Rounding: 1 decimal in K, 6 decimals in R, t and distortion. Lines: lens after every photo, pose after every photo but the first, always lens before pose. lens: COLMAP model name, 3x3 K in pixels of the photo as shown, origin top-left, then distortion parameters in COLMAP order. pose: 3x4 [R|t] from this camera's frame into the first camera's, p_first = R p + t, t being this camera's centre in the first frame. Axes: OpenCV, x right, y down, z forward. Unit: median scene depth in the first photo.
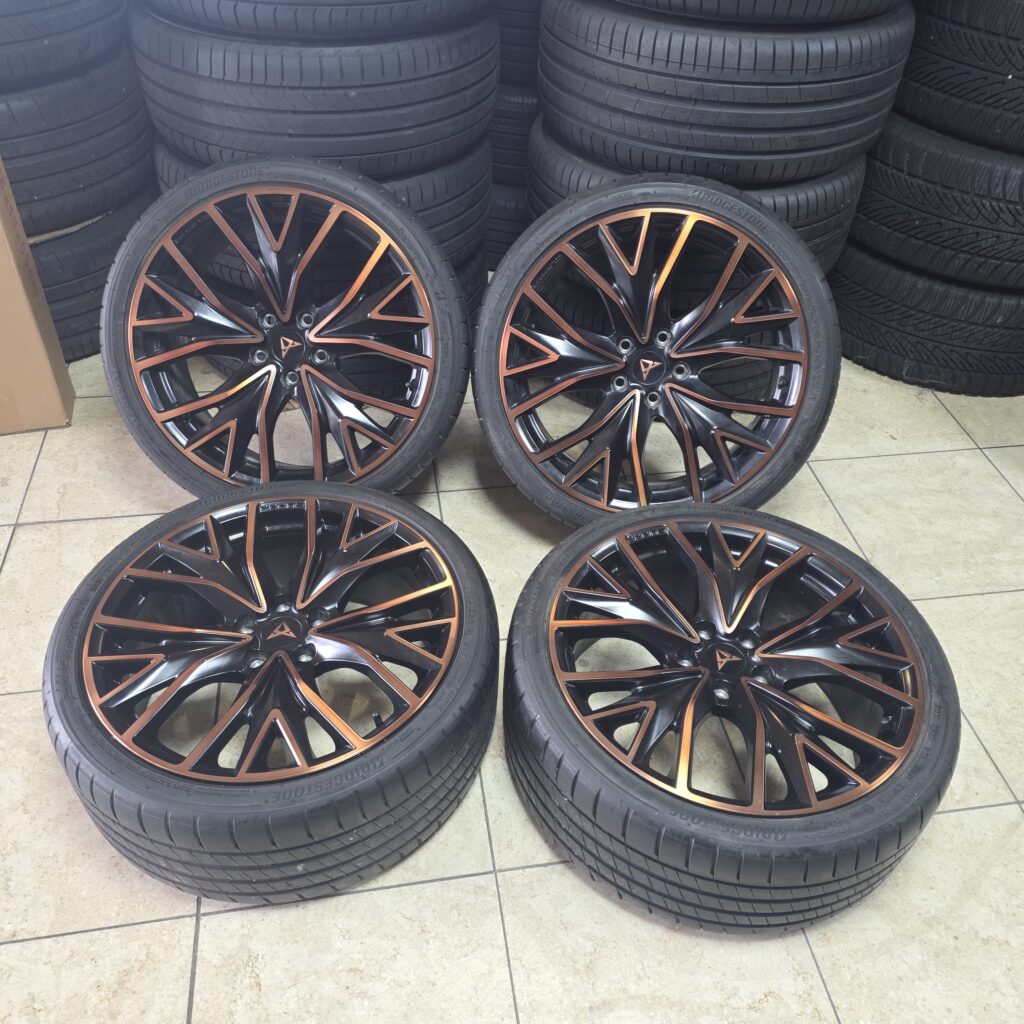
lens RADIAL K [[972.5, 0, 512.0], [0, 972.5, 512.0], [0, 0, 1]] dist [0.090063, -0.078762]
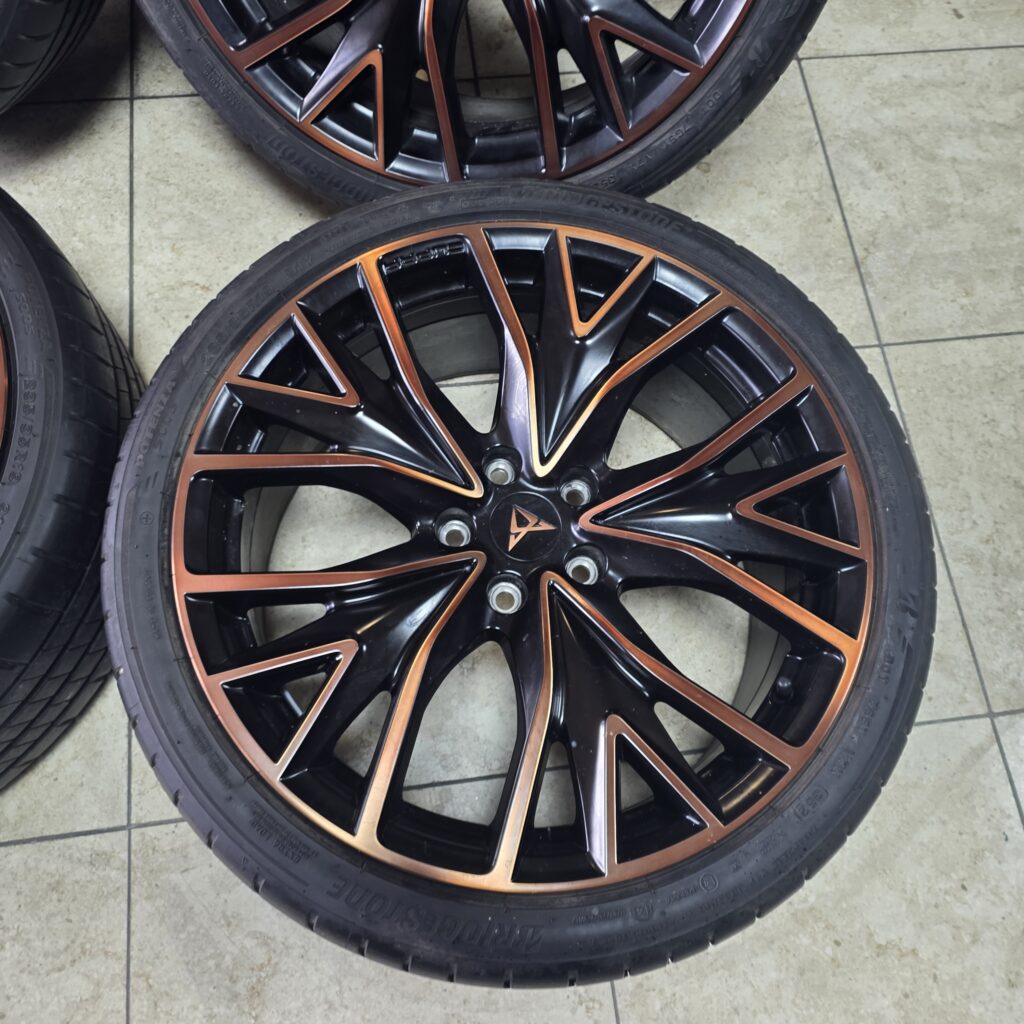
lens RADIAL K [[925.4, 0, 512.0], [0, 925.4, 512.0], [0, 0, 1]] dist [0.067390, -0.066821]
pose [[0.998977, 0.044543, -0.007803, 0.215723], [-0.035887, 0.885864, 0.462555, -0.094450], [0.027516, -0.461802, 0.886556, 0.553763]]
